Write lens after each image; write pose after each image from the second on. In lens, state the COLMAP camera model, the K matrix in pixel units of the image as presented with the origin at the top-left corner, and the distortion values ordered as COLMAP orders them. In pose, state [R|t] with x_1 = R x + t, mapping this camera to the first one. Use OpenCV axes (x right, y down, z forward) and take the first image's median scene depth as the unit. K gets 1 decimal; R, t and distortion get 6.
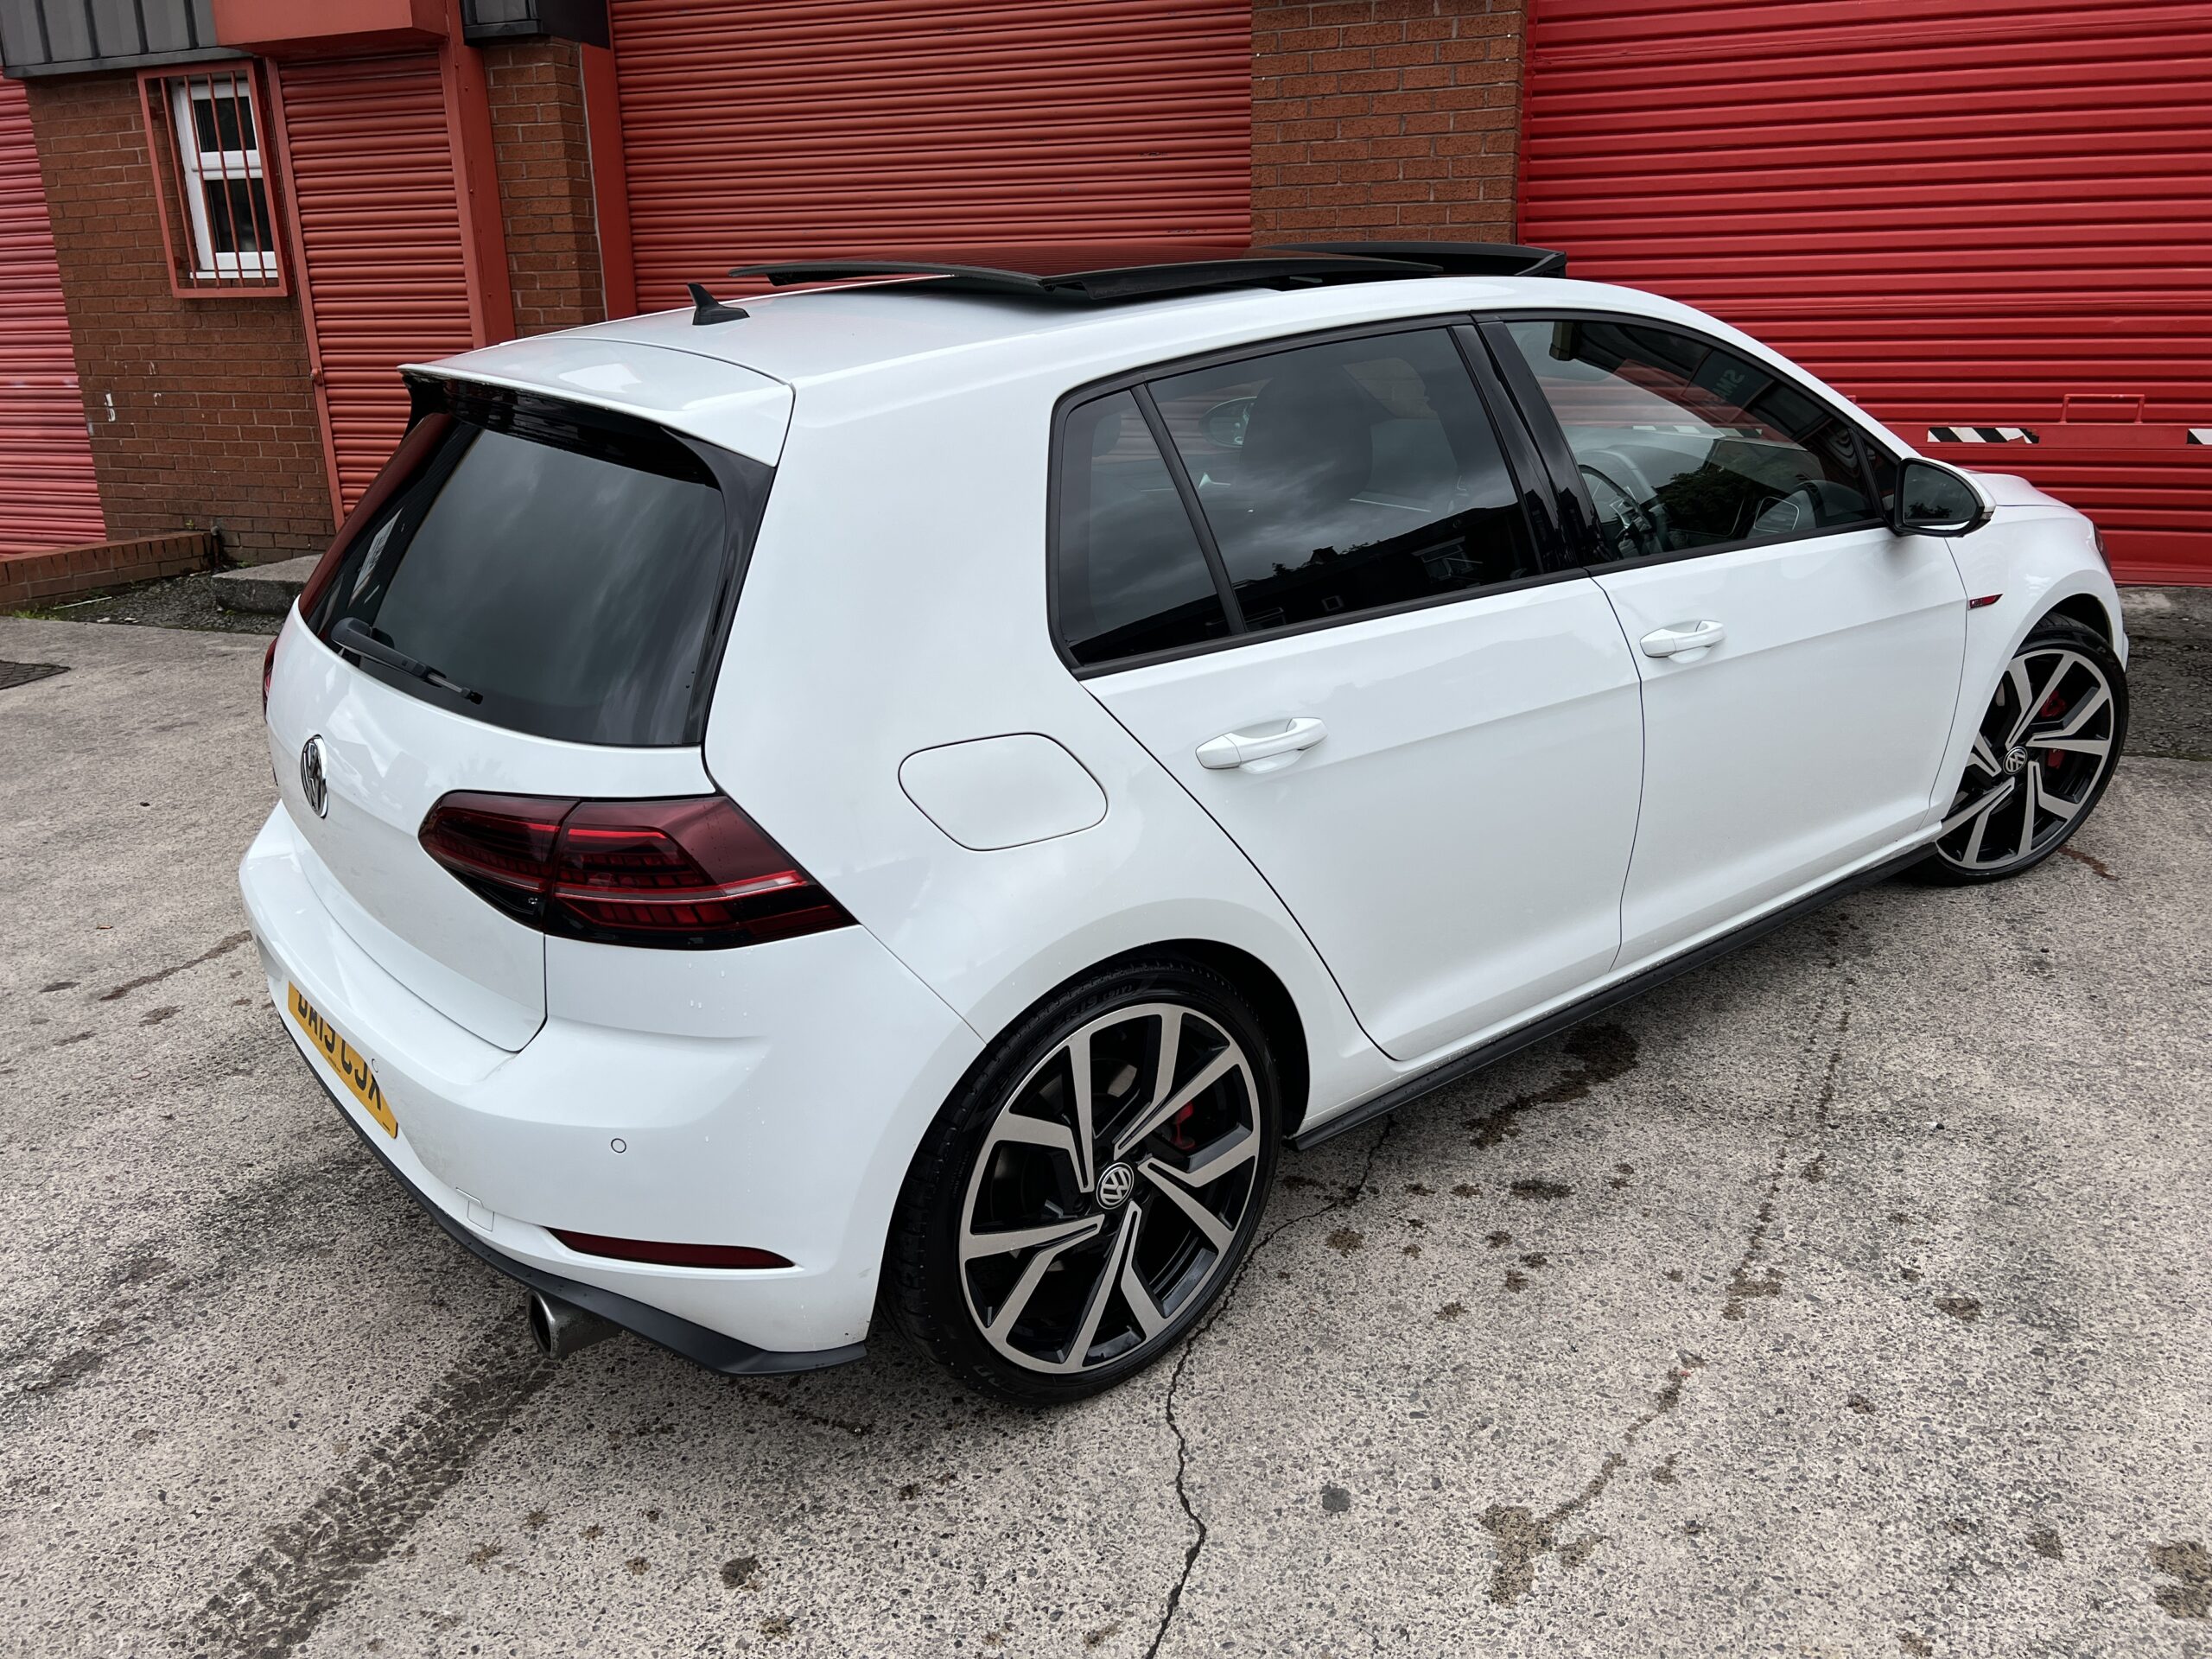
lens RADIAL K [[1665.5, 0, 1122.5], [0, 1665.5, 832.0], [0, 0, 1]] dist [0.032885, -0.038740]
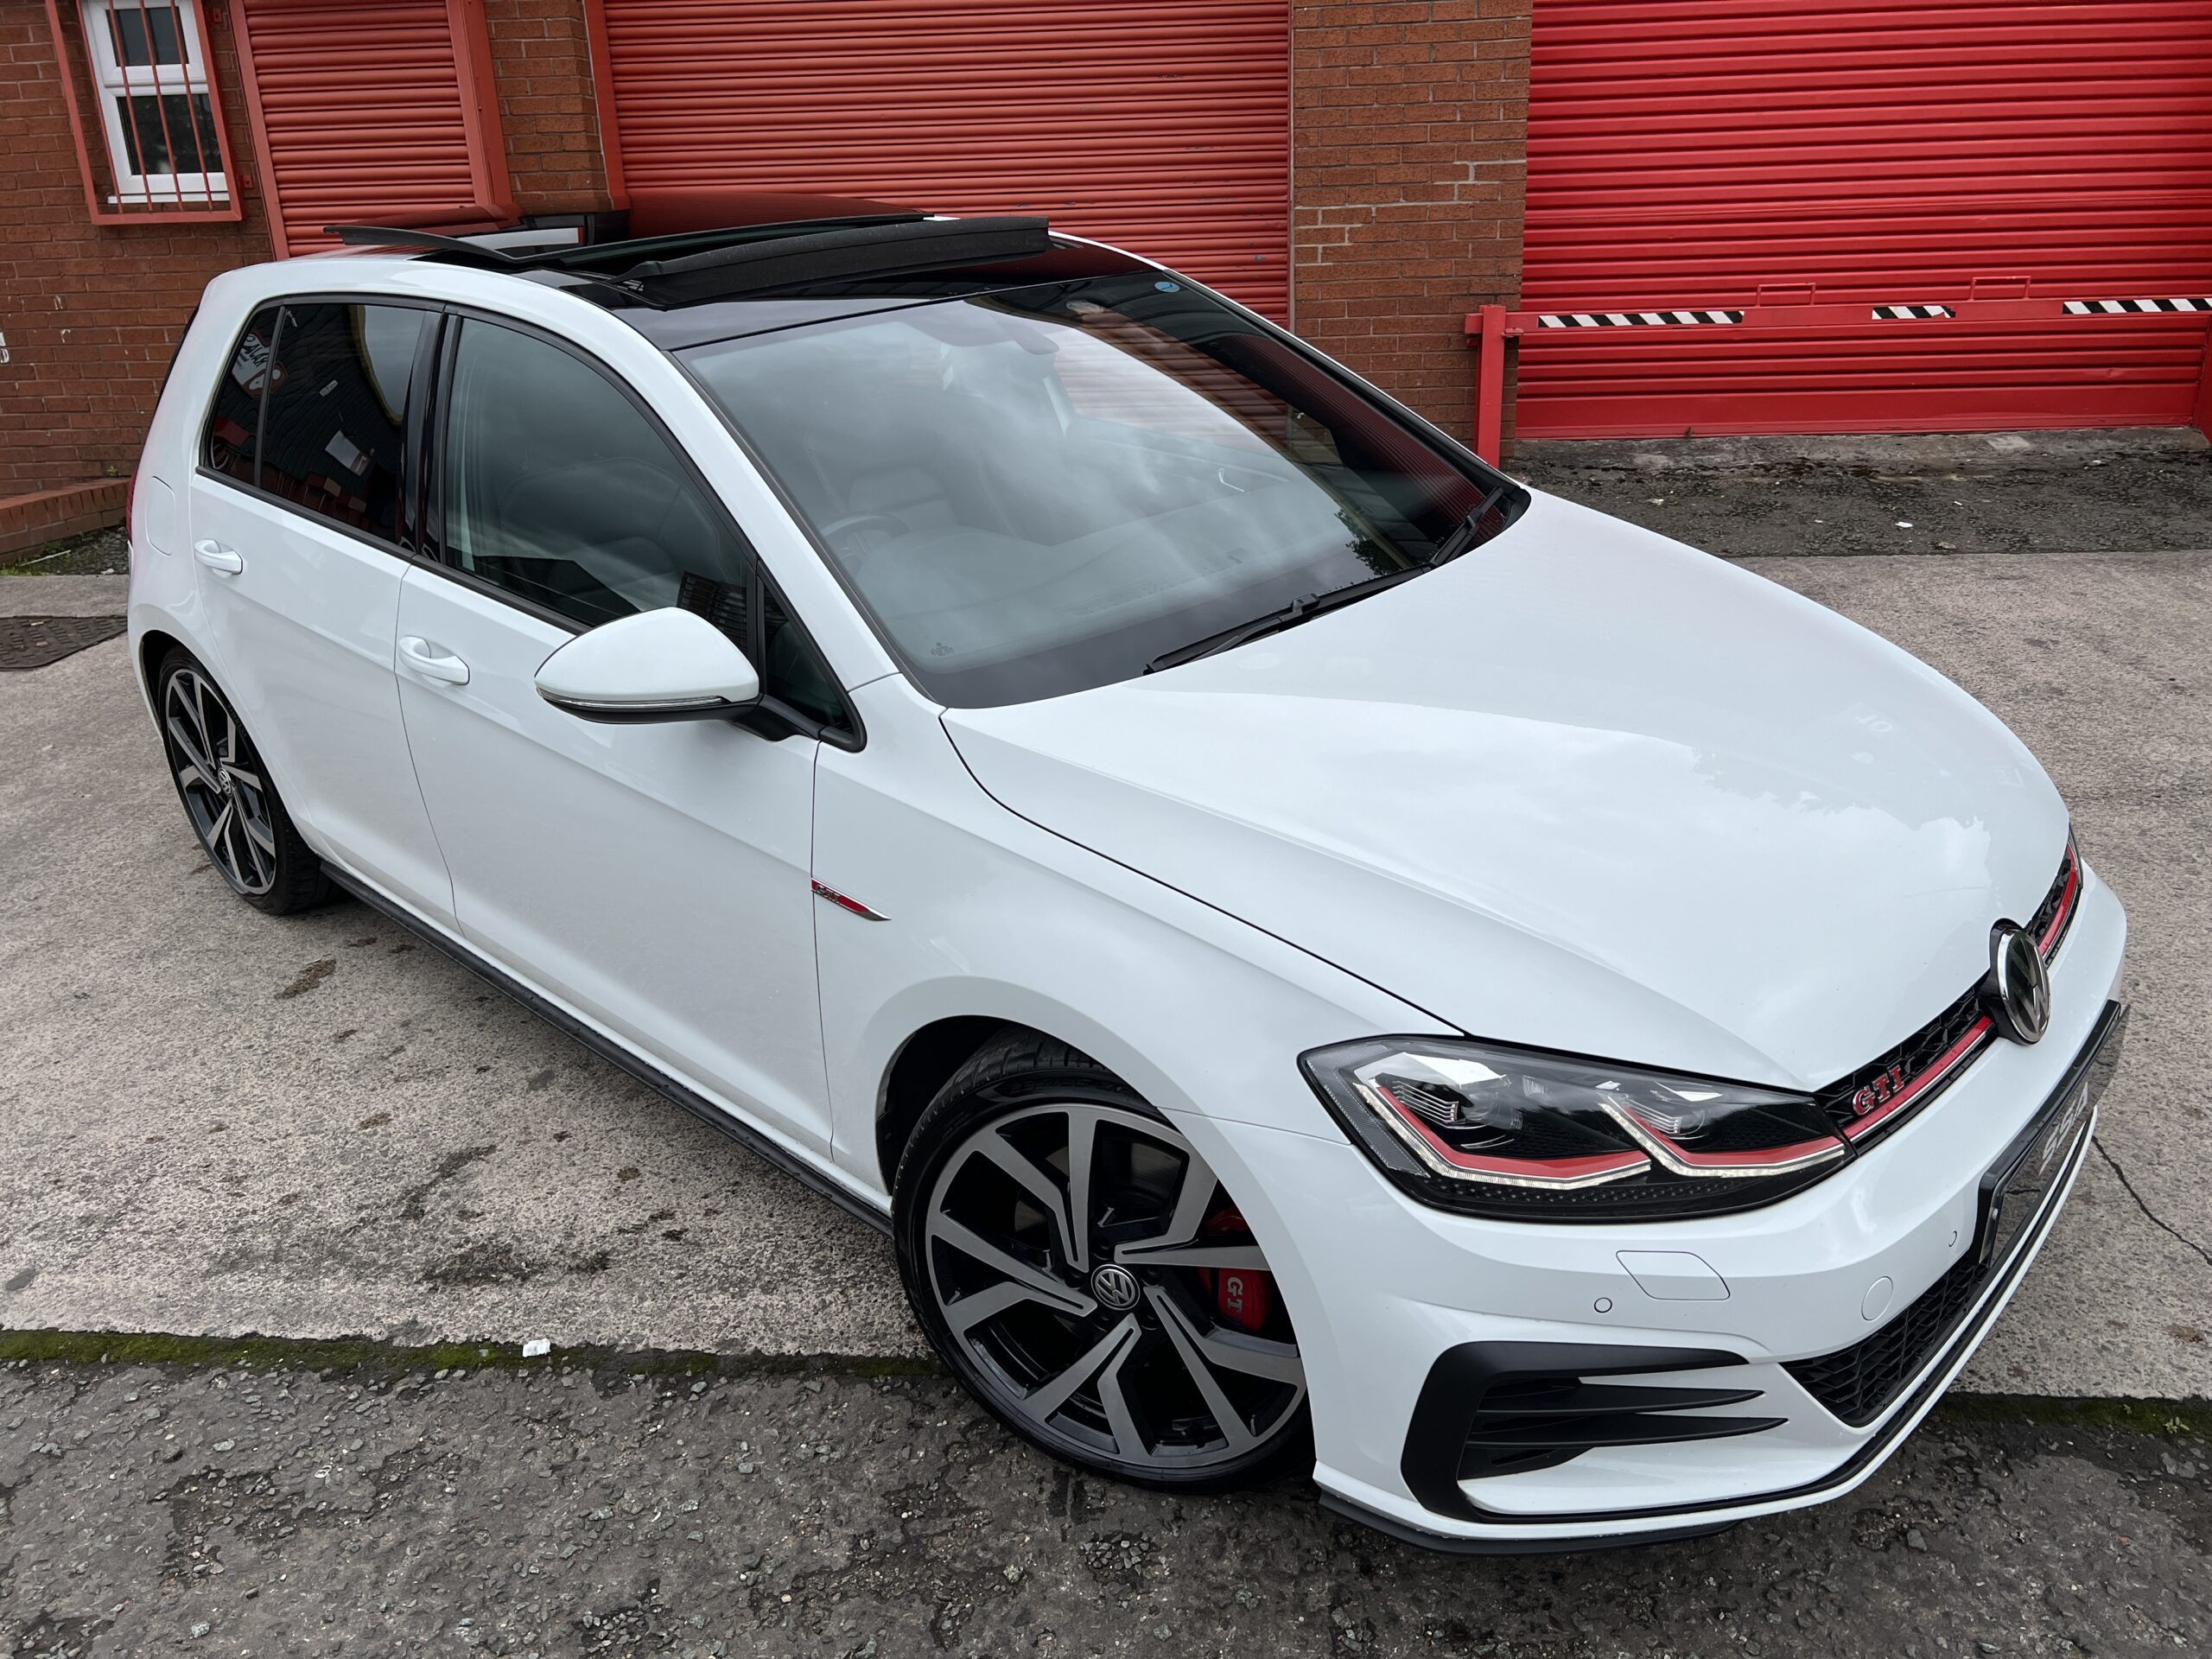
lens RADIAL K [[1665.5, 0, 1122.5], [0, 1665.5, 832.0], [0, 0, 1]] dist [0.032885, -0.038740]
pose [[0.964617, -0.101926, 0.243159, -0.306197], [0.091440, 0.994342, 0.054055, 0.020684], [-0.247292, -0.029908, 0.968479, -0.058183]]
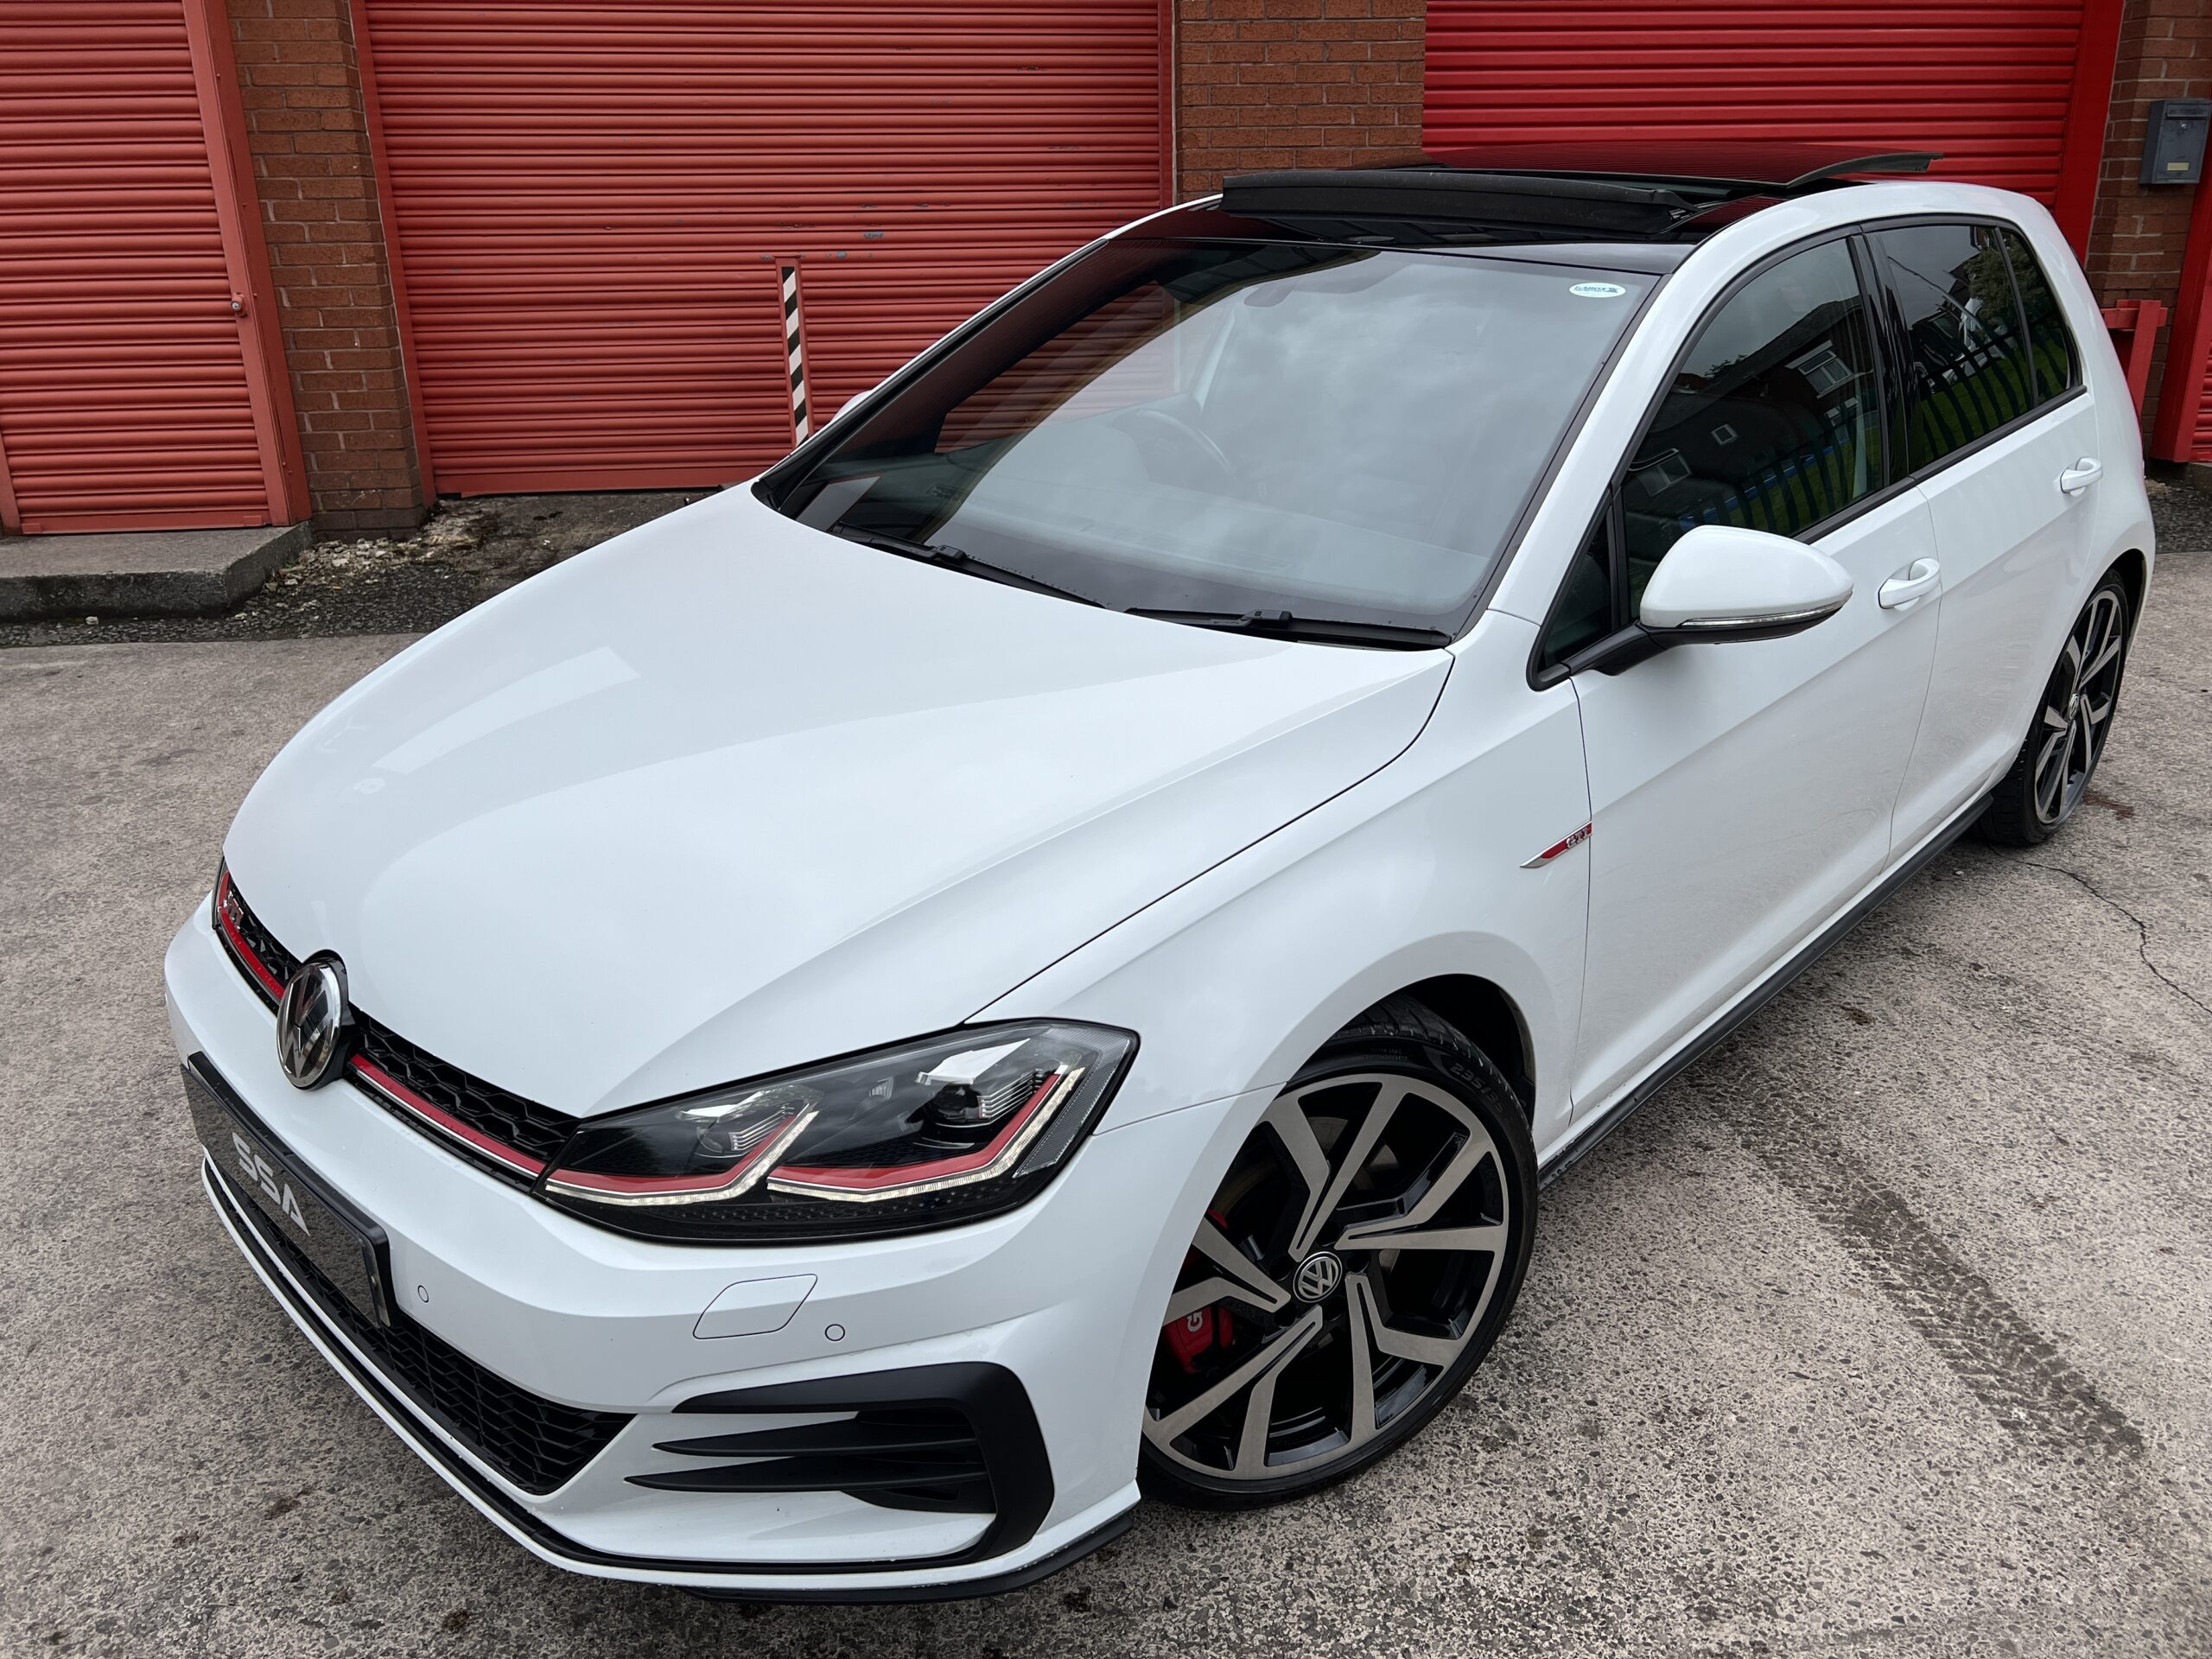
lens RADIAL K [[1661.3, 0, 1116.2], [0, 1661.3, 808.6], [0, 0, 1]] dist [0.041385, -0.049857]
pose [[0.883935, -0.149638, 0.443021, -0.415179], [0.140449, 0.988631, 0.053698, -0.015555], [-0.446020, 0.014756, 0.894902, 0.088526]]
